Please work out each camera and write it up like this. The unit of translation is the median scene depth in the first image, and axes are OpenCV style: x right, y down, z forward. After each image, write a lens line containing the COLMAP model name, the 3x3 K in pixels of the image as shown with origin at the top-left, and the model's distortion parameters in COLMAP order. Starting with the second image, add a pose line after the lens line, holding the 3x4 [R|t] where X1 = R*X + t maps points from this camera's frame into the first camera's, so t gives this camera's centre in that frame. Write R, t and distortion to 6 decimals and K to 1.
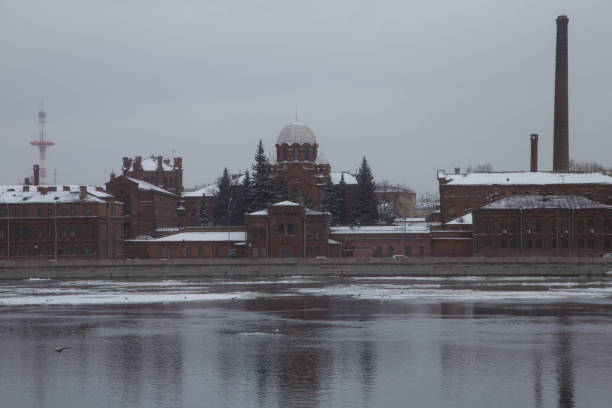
lens RADIAL K [[1684.8, 0, 303.5], [0, 1684.8, 185.8], [0, 0, 1]] dist [0.600529, 0.000000]
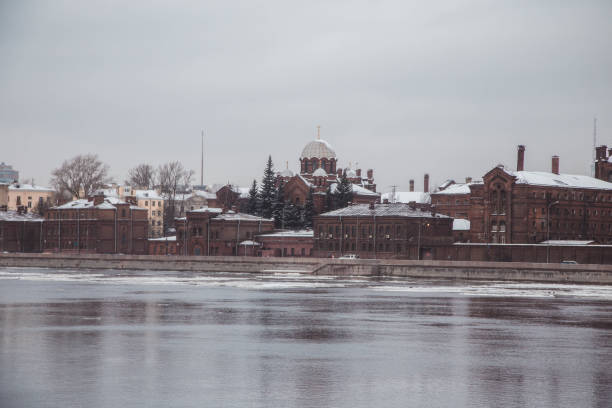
lens RADIAL K [[1782.3, 0, 308.3], [0, 1782.3, 203.0], [0, 0, 1]] dist [0.677559, 0.000000]
pose [[0.770326, 0.003306, -0.637642, 0.812371], [0.001015, 0.999979, 0.006412, -0.002467], [0.637649, -0.005586, 0.770306, 0.071279]]
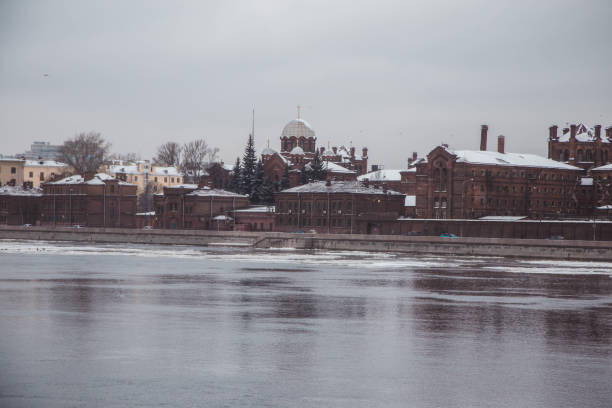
lens RADIAL K [[1782.3, 0, 303.9], [0, 1782.3, 204.6], [0, 0, 1]] dist [0.677559, 0.000000]
pose [[0.726857, 0.015792, -0.686607, 0.921552], [-0.003100, 0.999801, 0.019714, -0.002213], [0.686782, -0.012201, 0.726761, 0.095763]]
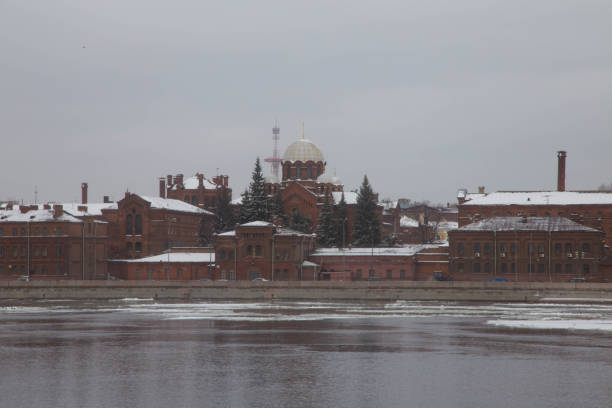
lens RADIAL K [[1782.3, 0, 306.5], [0, 1782.3, 203.4], [0, 0, 1]] dist [0.677559, 0.000000]
pose [[0.985273, 0.003687, -0.170948, 0.183169], [-0.003722, 0.999993, 0.000115, -0.001285], [0.170947, 0.000523, 0.985280, 0.001410]]
